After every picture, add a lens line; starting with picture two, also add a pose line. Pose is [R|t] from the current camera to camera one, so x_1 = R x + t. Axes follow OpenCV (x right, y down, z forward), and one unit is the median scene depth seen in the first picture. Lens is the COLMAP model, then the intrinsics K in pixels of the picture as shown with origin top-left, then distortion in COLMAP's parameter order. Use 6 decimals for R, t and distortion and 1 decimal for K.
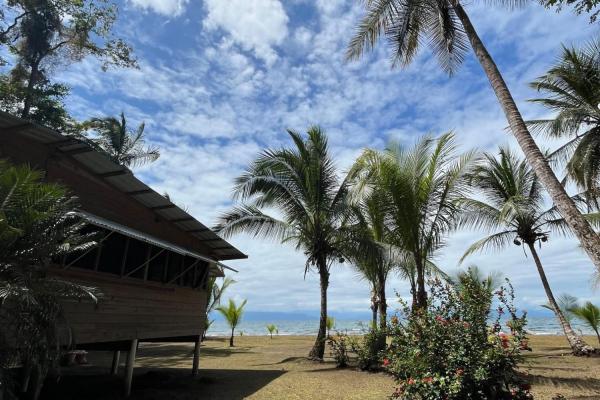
lens RADIAL K [[335.7, 0, 295.7], [0, 335.7, 197.9], [0, 0, 1]] dist [-0.002253, 0.000823]
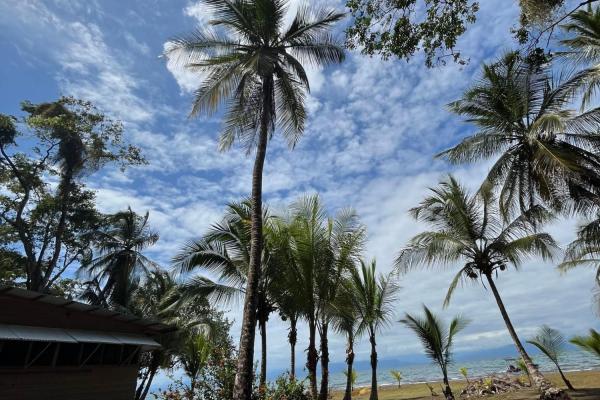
lens RADIAL K [[335.7, 0, 288.0], [0, 335.7, 200.0], [0, 0, 1]] dist [-0.002253, 0.000823]
pose [[0.961117, -0.188179, -0.202097, 0.236603], [0.161681, 0.976776, -0.140596, -0.014505], [0.223861, 0.102454, 0.969221, -0.028320]]
